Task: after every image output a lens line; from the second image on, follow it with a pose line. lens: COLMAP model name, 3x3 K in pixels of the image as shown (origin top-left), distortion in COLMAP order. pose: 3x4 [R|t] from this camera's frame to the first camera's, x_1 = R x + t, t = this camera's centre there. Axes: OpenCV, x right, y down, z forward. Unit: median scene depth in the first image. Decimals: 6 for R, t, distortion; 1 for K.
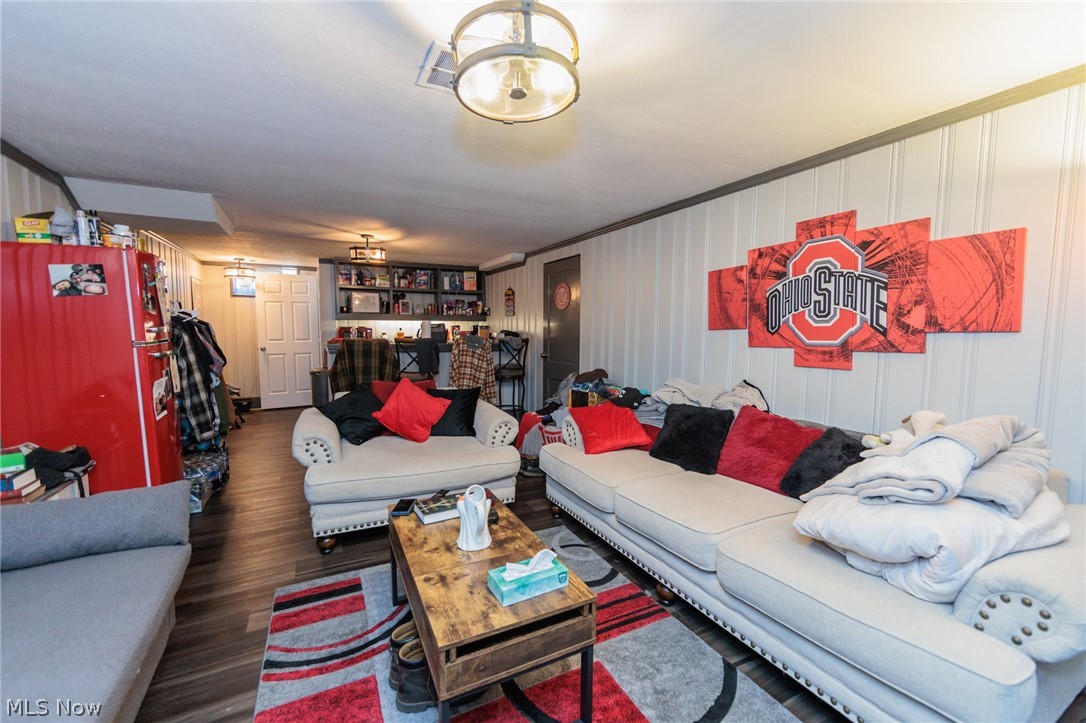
lens RADIAL K [[440.2, 0, 544.3], [0, 440.2, 358.1], [0, 0, 1]] dist [-0.003980, 0.000672]
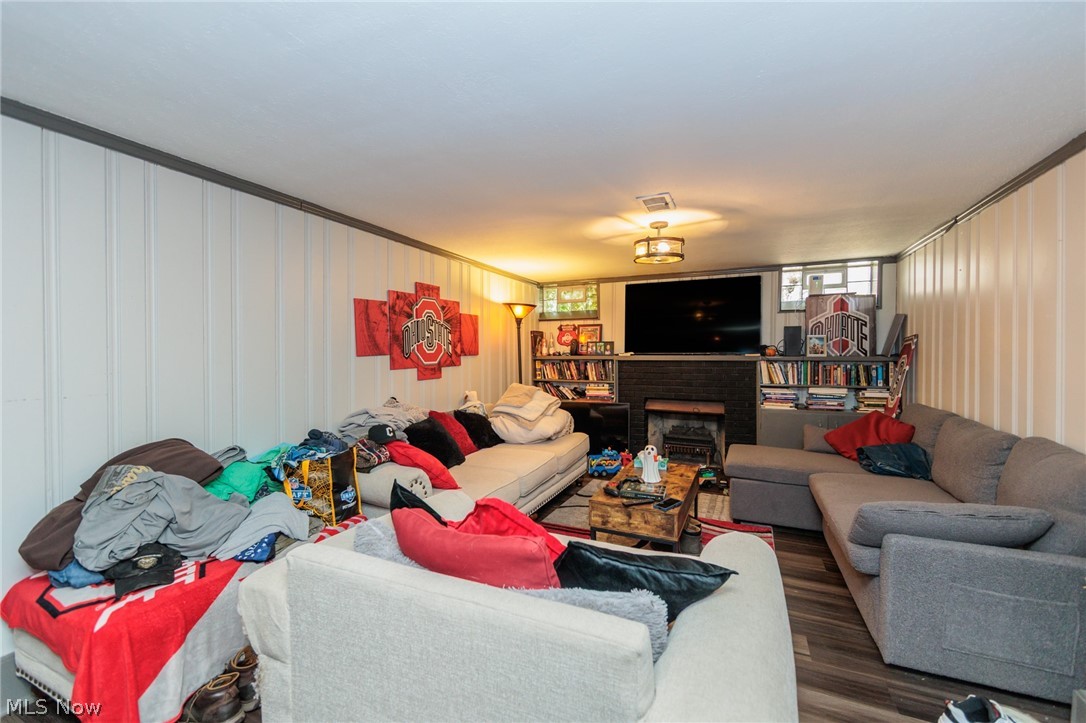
lens RADIAL K [[440.2, 0, 546.7], [0, 440.2, 360.9], [0, 0, 1]] dist [-0.003980, 0.000672]
pose [[-0.617301, -0.020891, 0.786450, -0.859691], [0.048483, 0.996737, 0.064533, -0.121995], [-0.785232, 0.077966, -0.614274, 1.605398]]
